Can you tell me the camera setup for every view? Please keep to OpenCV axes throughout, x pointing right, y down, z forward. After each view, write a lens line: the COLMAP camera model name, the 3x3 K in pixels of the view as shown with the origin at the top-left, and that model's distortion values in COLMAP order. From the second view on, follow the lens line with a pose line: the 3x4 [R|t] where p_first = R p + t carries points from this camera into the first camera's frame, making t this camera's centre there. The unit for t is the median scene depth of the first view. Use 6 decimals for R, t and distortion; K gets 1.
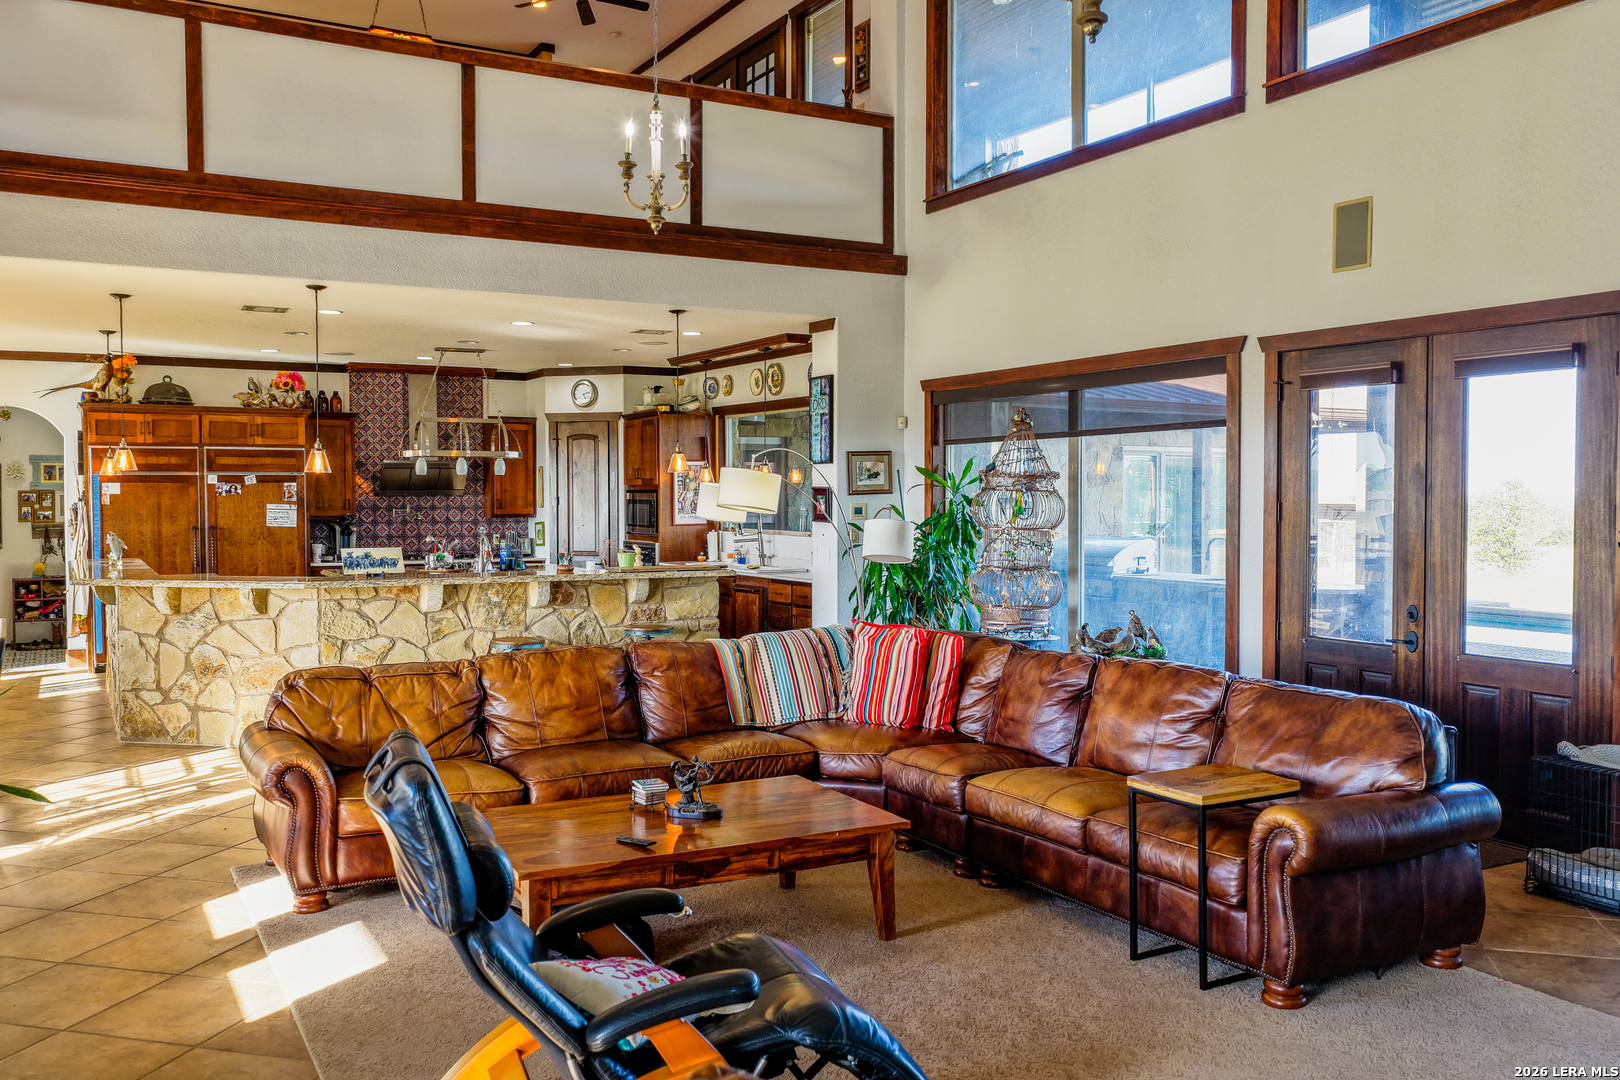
lens RADIAL K [[1351.4, 0, 813.0], [0, 1351.4, 537.6], [0, 0, 1]] dist [-0.007912, 0.024557]
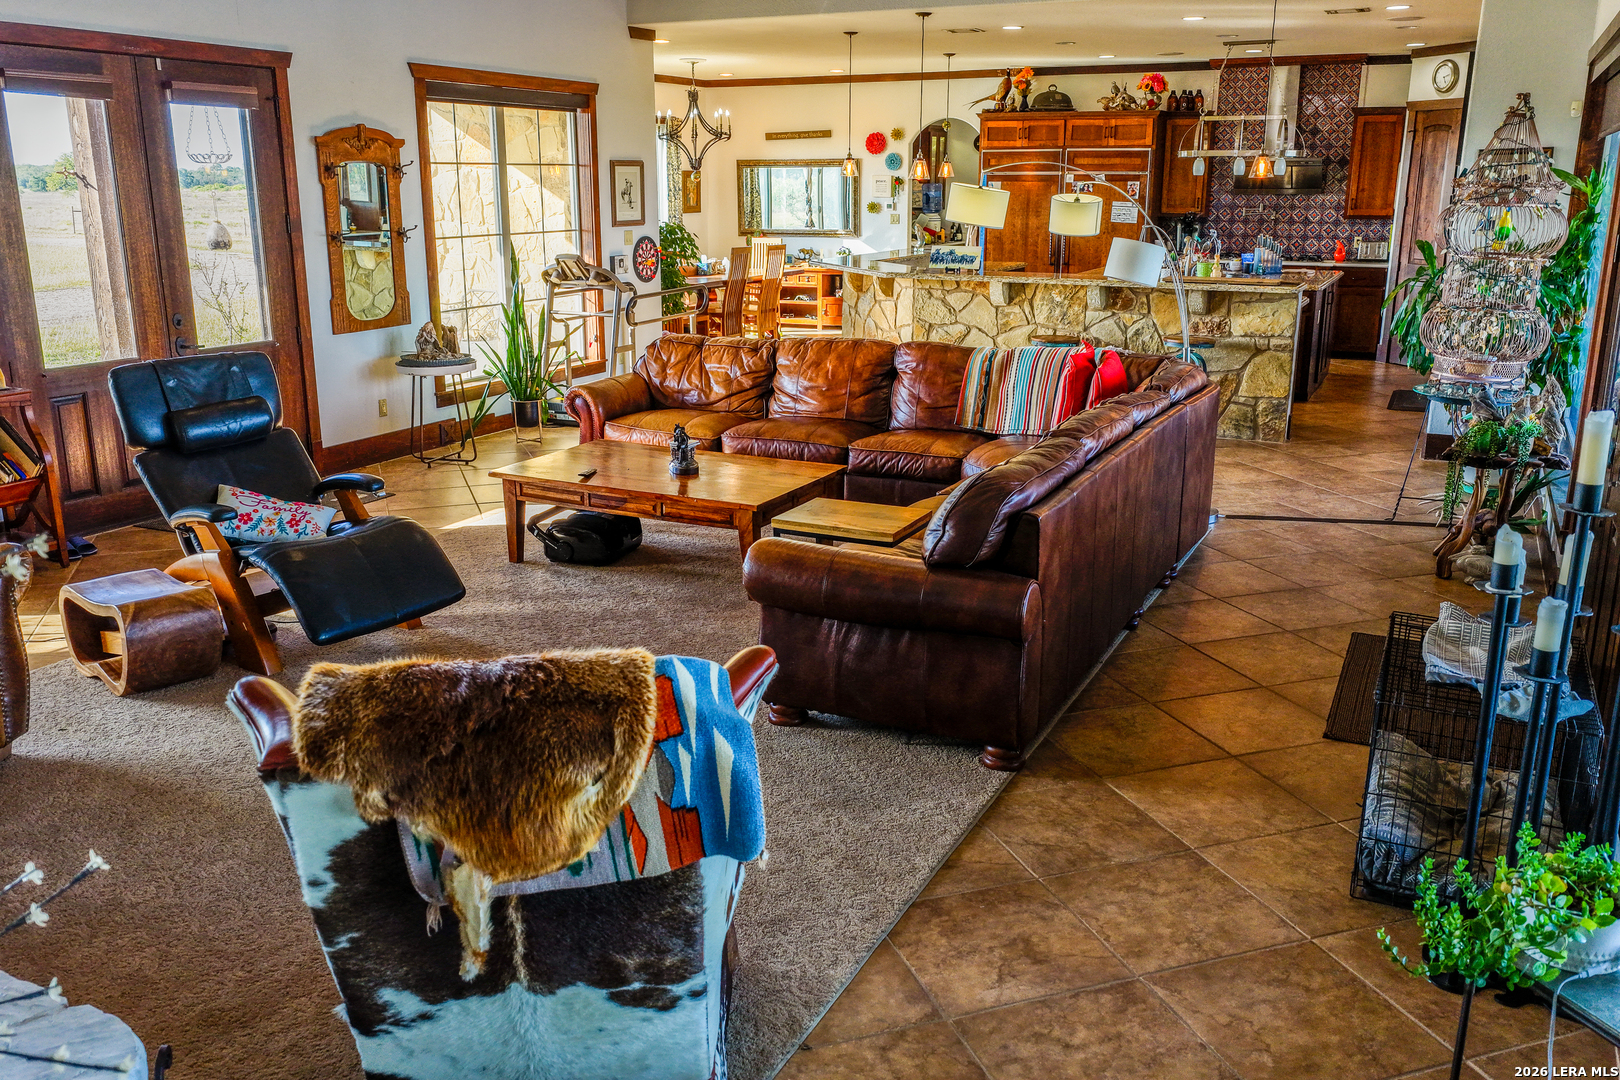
lens RADIAL K [[1351.4, 0, 814.8], [0, 1351.4, 540.6], [0, 0, 1]] dist [-0.007912, 0.024557]
pose [[0.569251, 0.215276, -0.793479, 0.414888], [-0.027920, 0.969616, 0.243033, -0.018347], [0.821689, -0.116193, 0.557966, 0.156762]]
